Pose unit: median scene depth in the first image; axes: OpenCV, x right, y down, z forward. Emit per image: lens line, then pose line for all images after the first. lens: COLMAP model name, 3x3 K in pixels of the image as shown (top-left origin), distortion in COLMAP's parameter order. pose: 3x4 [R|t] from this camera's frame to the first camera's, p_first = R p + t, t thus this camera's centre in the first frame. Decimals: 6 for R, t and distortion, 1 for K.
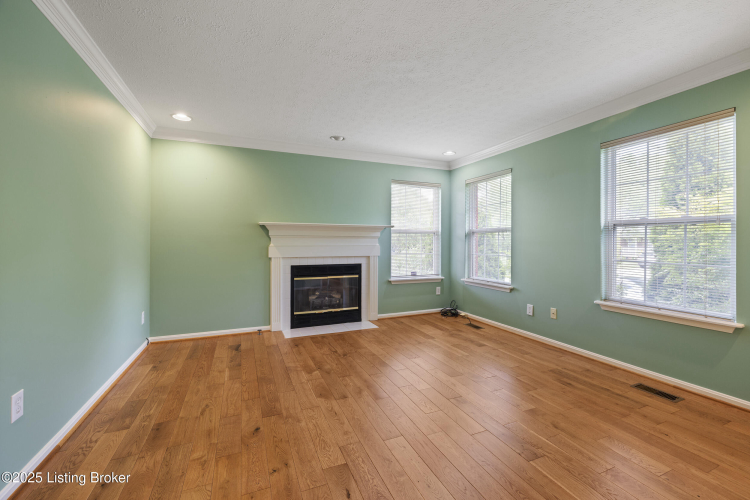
lens RADIAL K [[324.8, 0, 375.3], [0, 324.8, 246.3], [0, 0, 1]] dist [-0.002789, -0.000278]
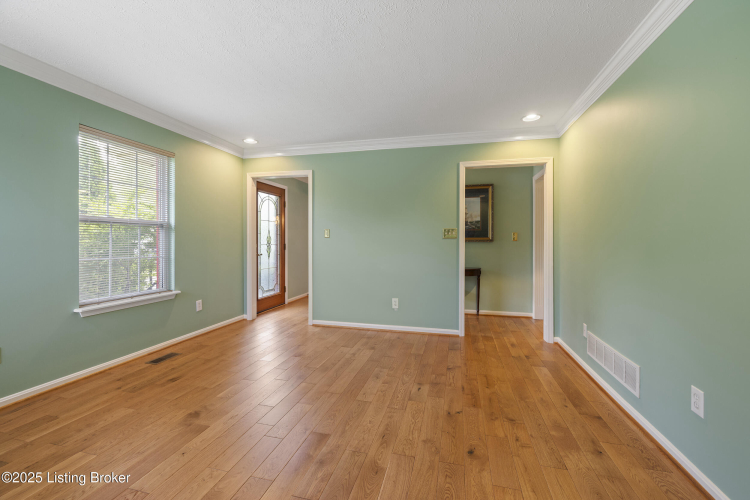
lens RADIAL K [[324.8, 0, 376.0], [0, 324.8, 244.3], [0, 0, 1]] dist [-0.002789, -0.000278]
pose [[-0.805498, -0.013511, 0.592444, -0.506652], [0.001030, 0.999707, 0.024198, -0.024798], [-0.592597, 0.020102, -0.805248, 1.395617]]
